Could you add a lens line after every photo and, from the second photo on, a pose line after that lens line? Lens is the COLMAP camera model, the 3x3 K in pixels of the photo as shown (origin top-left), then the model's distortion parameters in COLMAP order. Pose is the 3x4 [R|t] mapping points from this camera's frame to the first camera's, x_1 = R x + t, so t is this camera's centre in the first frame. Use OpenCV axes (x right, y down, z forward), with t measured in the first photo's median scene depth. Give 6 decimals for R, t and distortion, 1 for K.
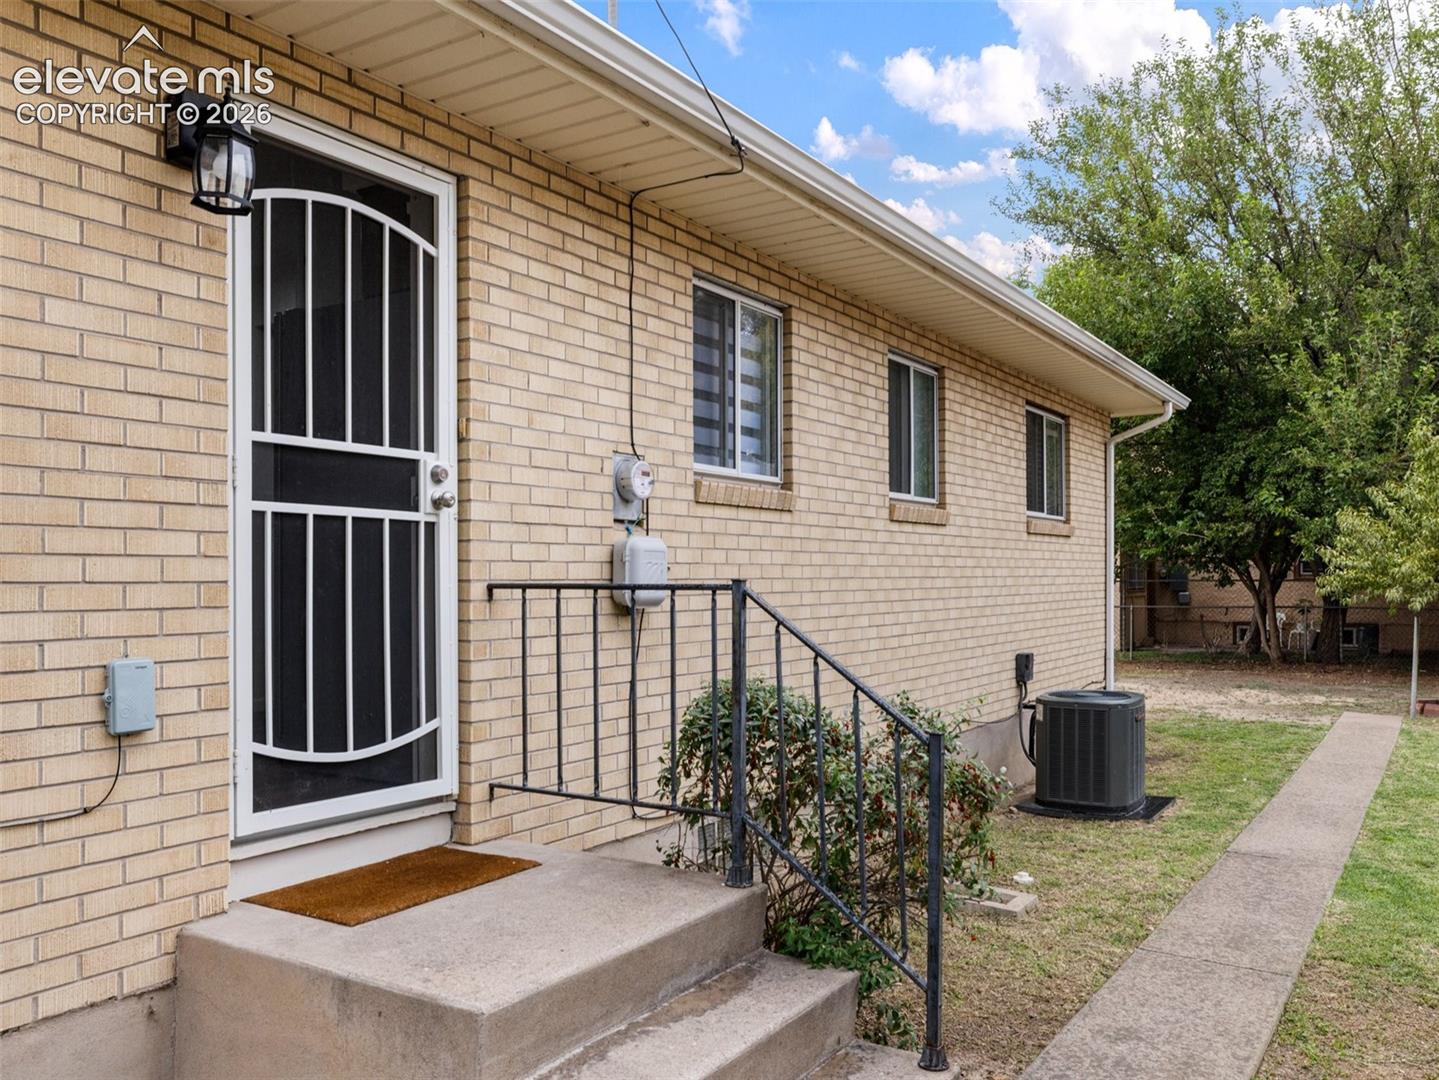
lens RADIAL K [[1146.2, 0, 719.5], [0, 1146.2, 540.0], [0, 0, 1]] dist [-0.002146, -0.004249]
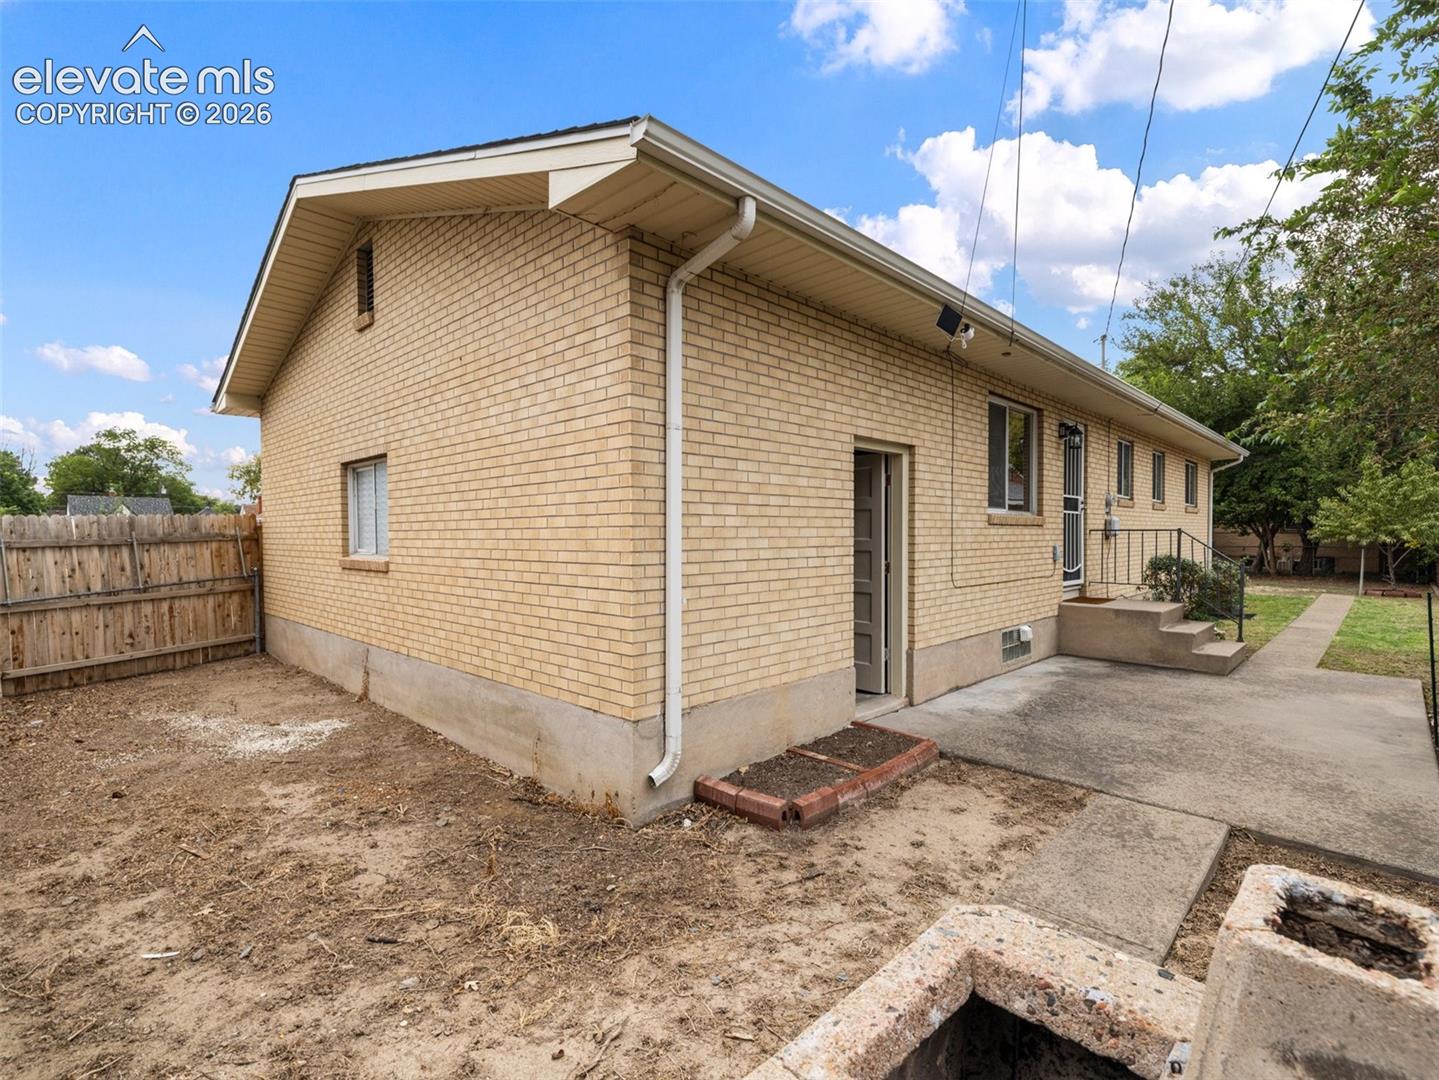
lens RADIAL K [[681.3, 0, 715.9], [0, 681.3, 530.0], [0, 0, 1]] dist [-0.000129, -0.000251]
pose [[0.979104, -0.002192, -0.203348, -0.298526], [0.007622, 0.999635, 0.025926, -0.009360], [0.203217, -0.026934, 0.978763, -0.461894]]
